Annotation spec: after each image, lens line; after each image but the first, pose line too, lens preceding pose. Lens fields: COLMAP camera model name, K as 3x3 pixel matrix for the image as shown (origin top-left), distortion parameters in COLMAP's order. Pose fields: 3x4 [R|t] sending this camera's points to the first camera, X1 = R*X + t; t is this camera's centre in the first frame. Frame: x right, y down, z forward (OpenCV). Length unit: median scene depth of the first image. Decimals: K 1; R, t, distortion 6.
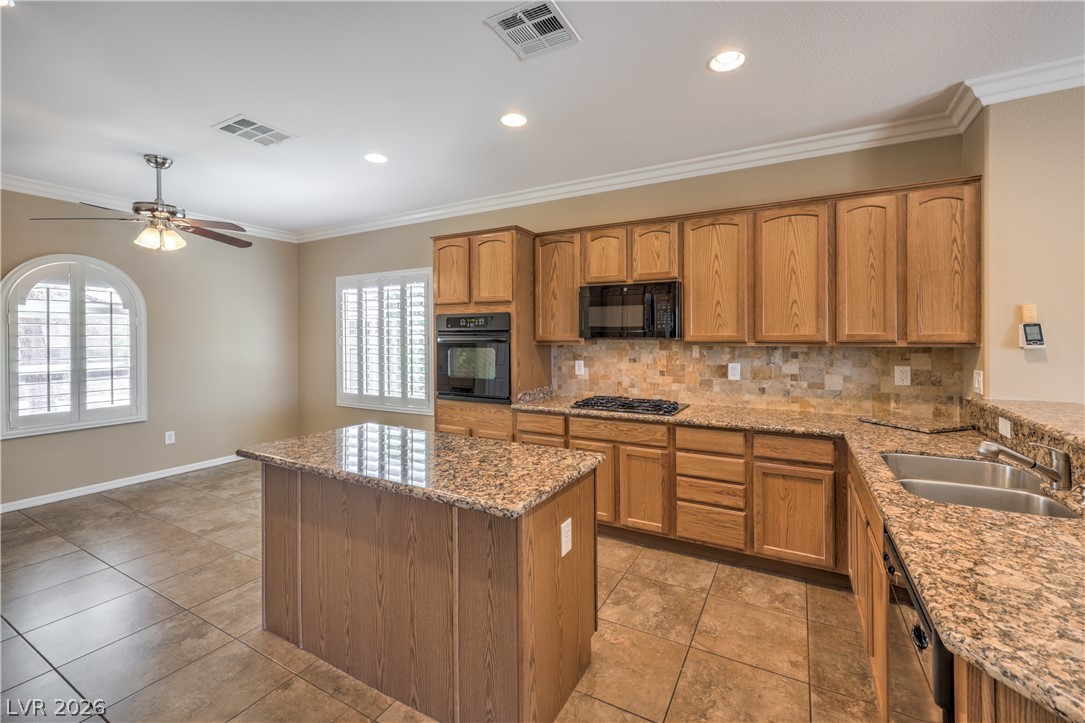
lens RADIAL K [[446.4, 0, 551.6], [0, 446.4, 338.9], [0, 0, 1]] dist [0.001415, 0.000574]
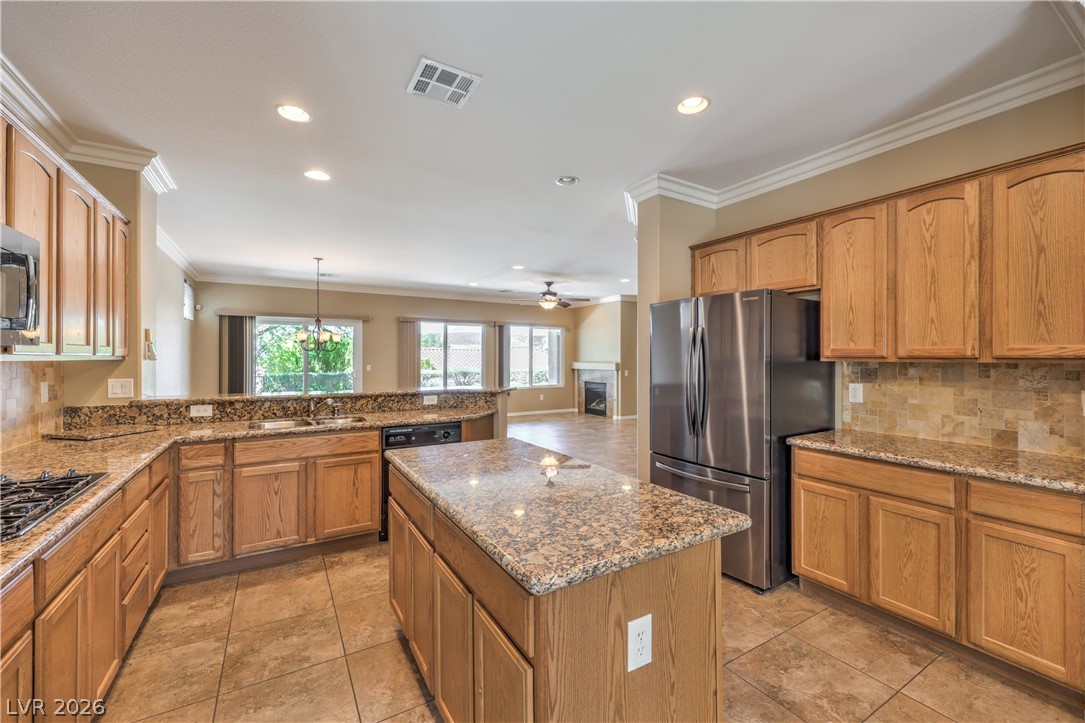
lens RADIAL K [[446.4, 0, 550.0], [0, 446.4, 360.6], [0, 0, 1]] dist [0.001415, 0.000574]
pose [[-0.865072, 0.003131, 0.501638, -0.424884], [0.008362, 0.999932, 0.008178, 0.009993], [-0.501578, 0.011269, -0.865039, 0.921972]]
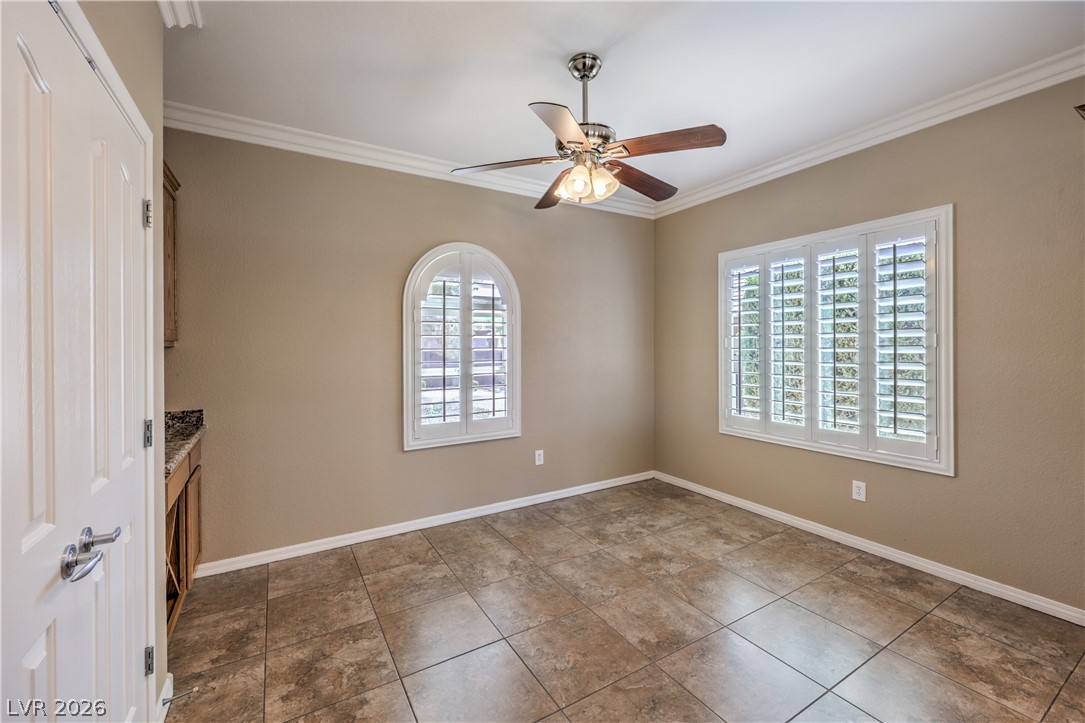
lens RADIAL K [[446.4, 0, 540.0], [0, 446.4, 347.7], [0, 0, 1]] dist [0.001415, 0.000574]
pose [[0.859244, 0.003161, -0.511557, -0.501384], [-0.002528, 0.999995, 0.001934, 0.015064], [0.511560, -0.000368, 0.859247, 0.334746]]
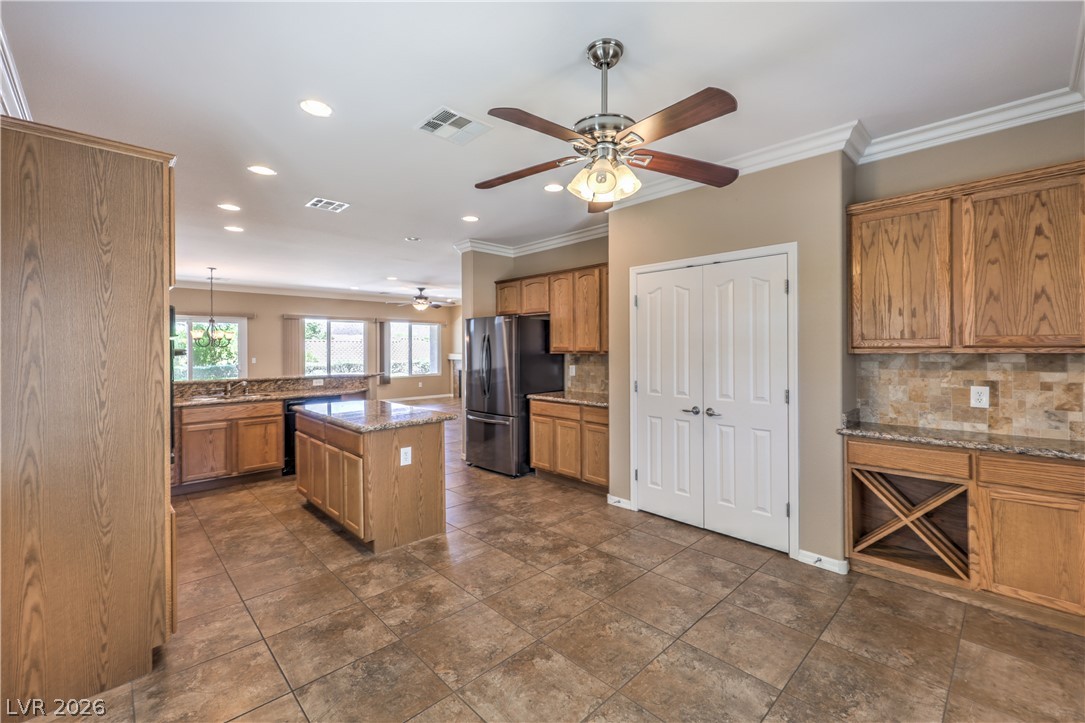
lens RADIAL K [[446.4, 0, 544.4], [0, 446.4, 350.1], [0, 0, 1]] dist [0.001415, 0.000574]
pose [[-0.953696, 0.010427, 0.300591, -0.823676], [0.013470, 0.999877, 0.008052, -0.000323], [-0.300470, 0.011728, -0.953719, 1.348555]]
